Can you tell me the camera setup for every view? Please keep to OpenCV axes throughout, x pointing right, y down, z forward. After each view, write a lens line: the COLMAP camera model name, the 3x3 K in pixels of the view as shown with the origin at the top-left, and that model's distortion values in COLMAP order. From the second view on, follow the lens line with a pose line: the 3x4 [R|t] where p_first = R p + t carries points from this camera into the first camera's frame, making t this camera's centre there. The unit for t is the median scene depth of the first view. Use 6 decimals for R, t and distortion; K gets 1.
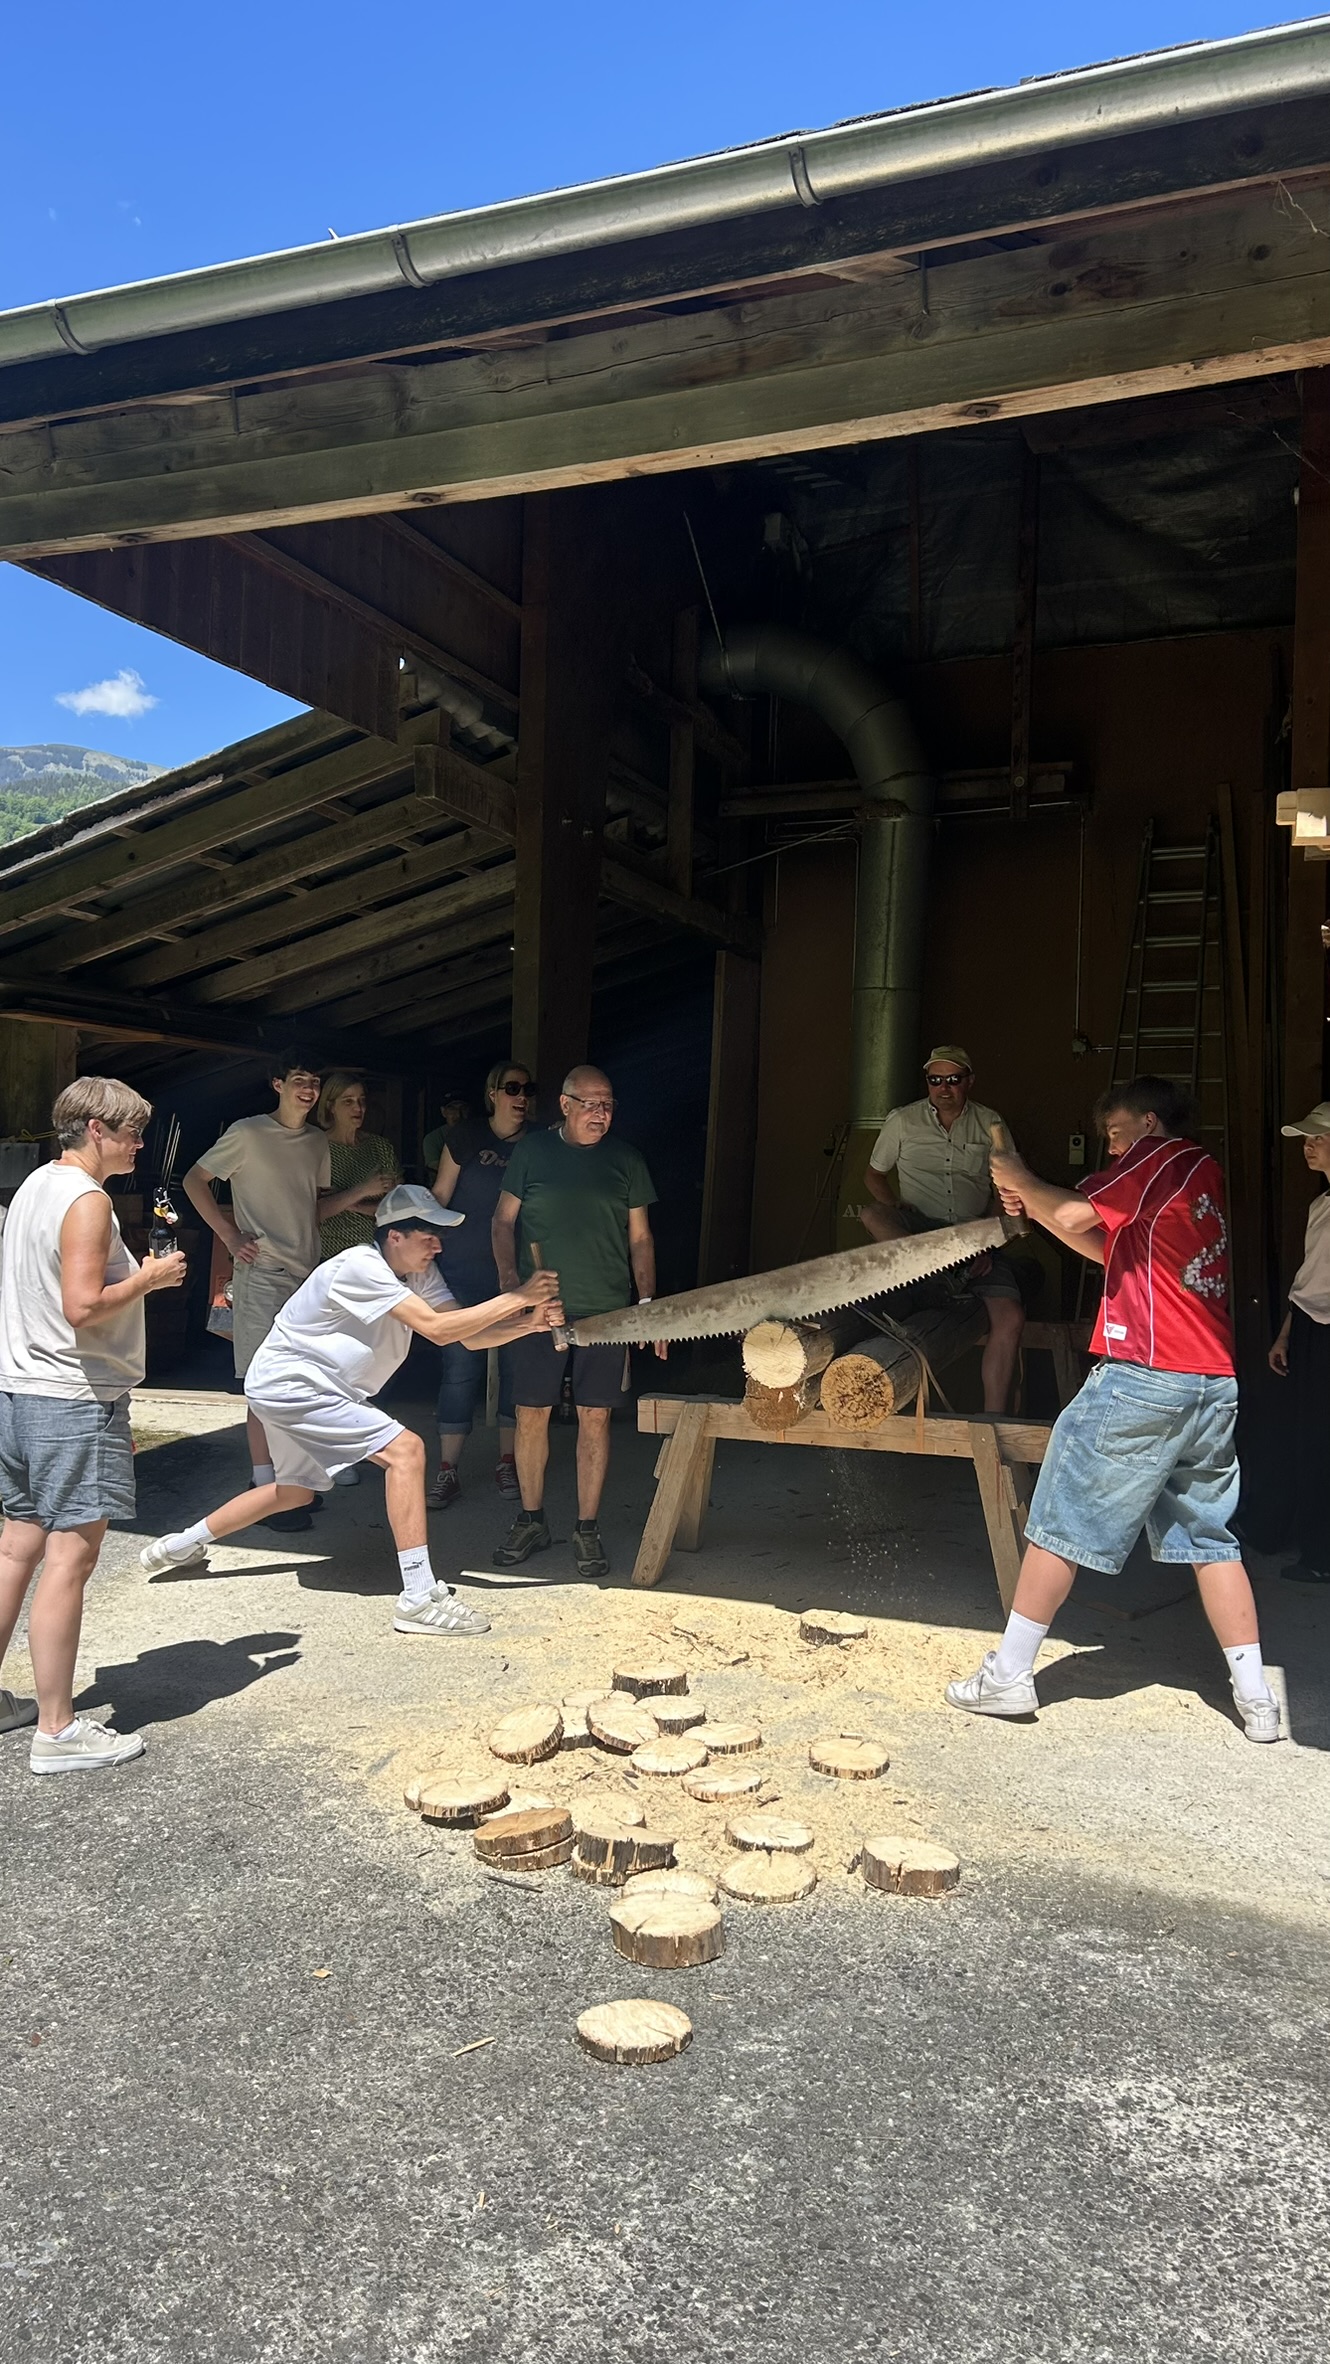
lens RADIAL K [[1881.8, 0, 675.4], [0, 1881.8, 1189.5], [0, 0, 1]] dist [0.053617, -0.122258]
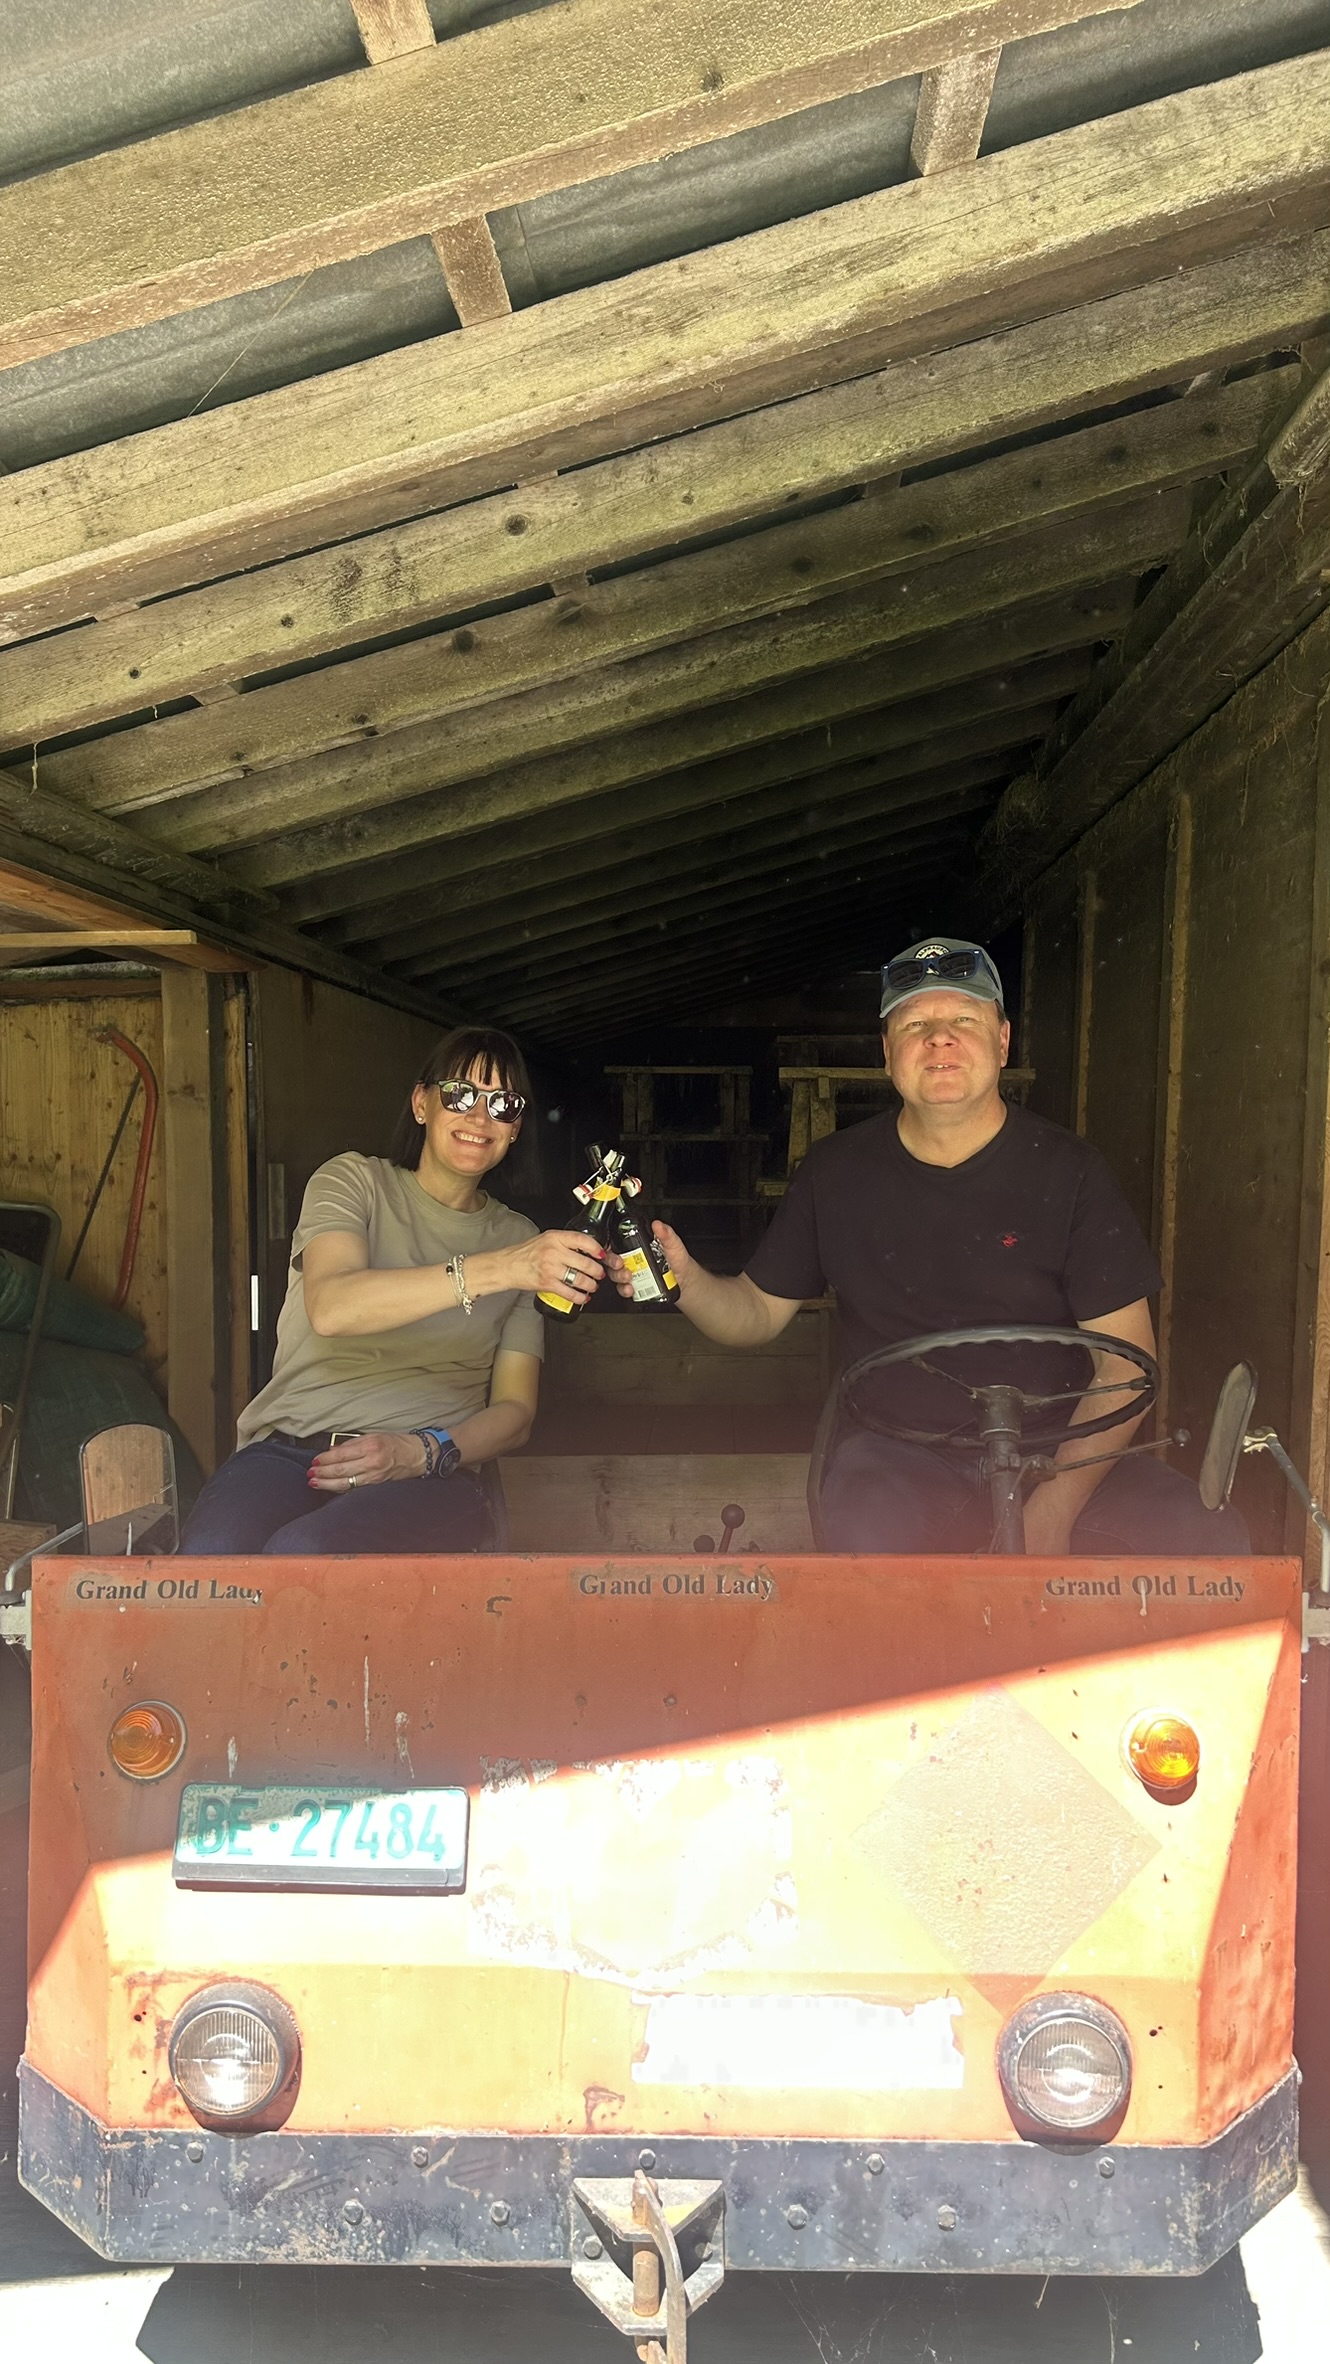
lens RADIAL K [[1831.4, 0, 681.6], [0, 1831.4, 1192.8], [0, 0, 1]] dist [0.016496, -0.020542]
pose [[0.928614, -0.051743, 0.367422, -0.411311], [0.034740, 0.998004, 0.052743, -0.064875], [-0.369418, -0.036214, 0.928558, 1.299506]]
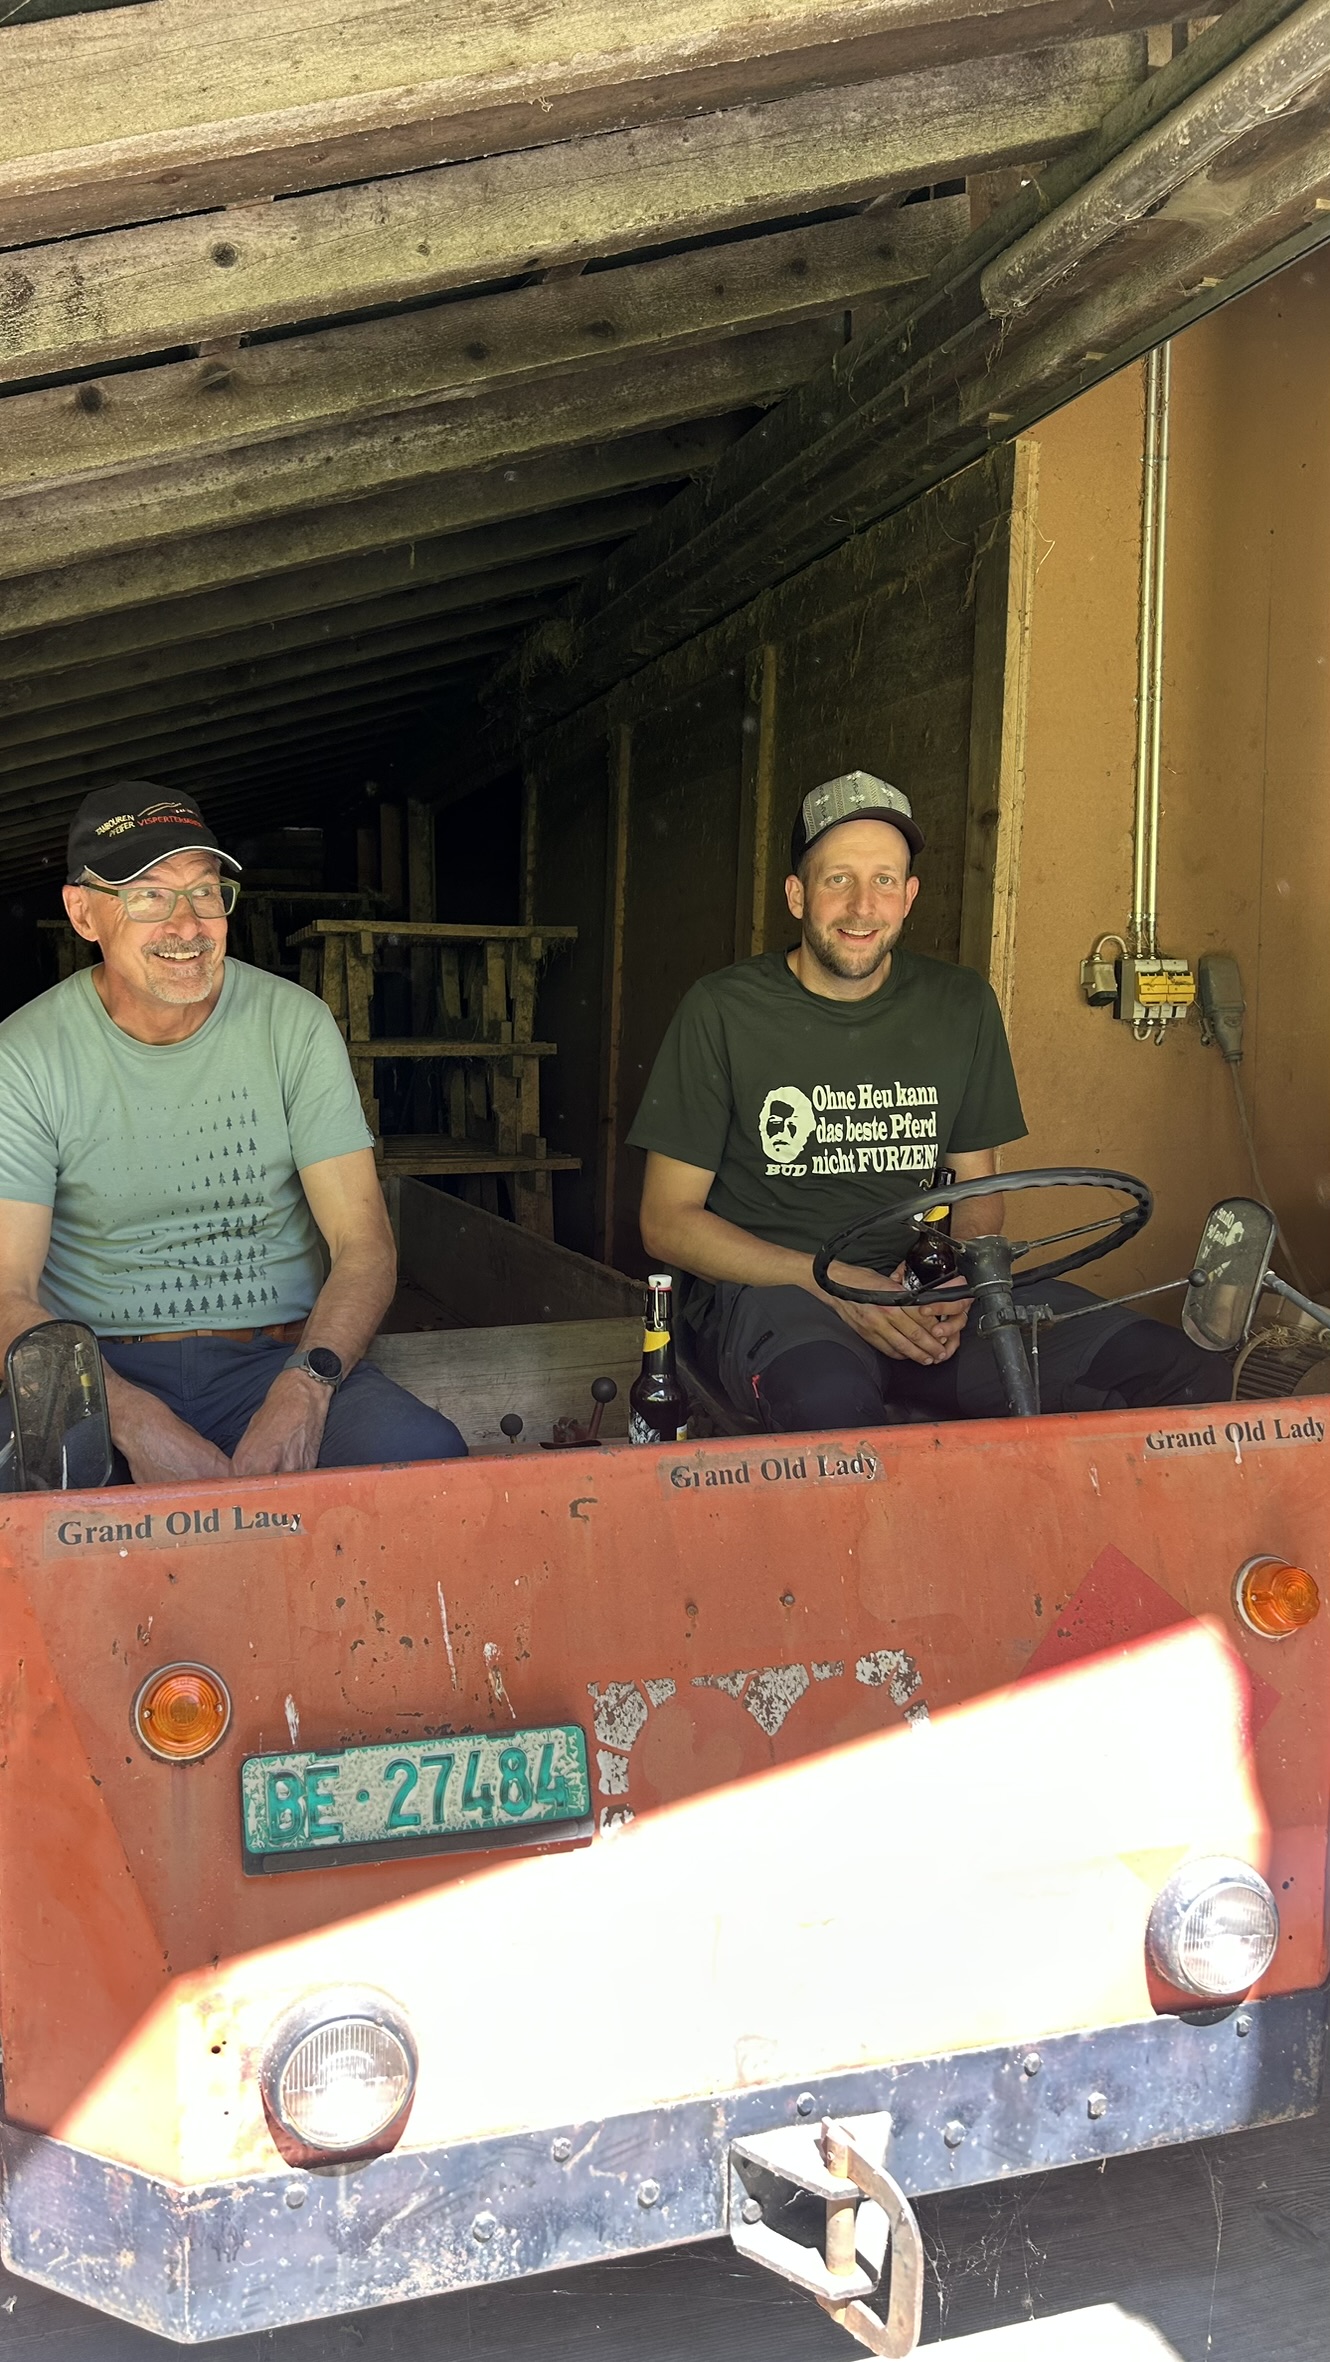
lens RADIAL K [[1829.9, 0, 681.6], [0, 1829.9, 1191.8], [0, 0, 1]] dist [0.016496, -0.020542]
pose [[0.772378, -0.106151, 0.626230, -0.472822], [0.025110, 0.990268, 0.136888, -0.061643], [-0.634667, -0.090005, 0.767527, 1.379243]]
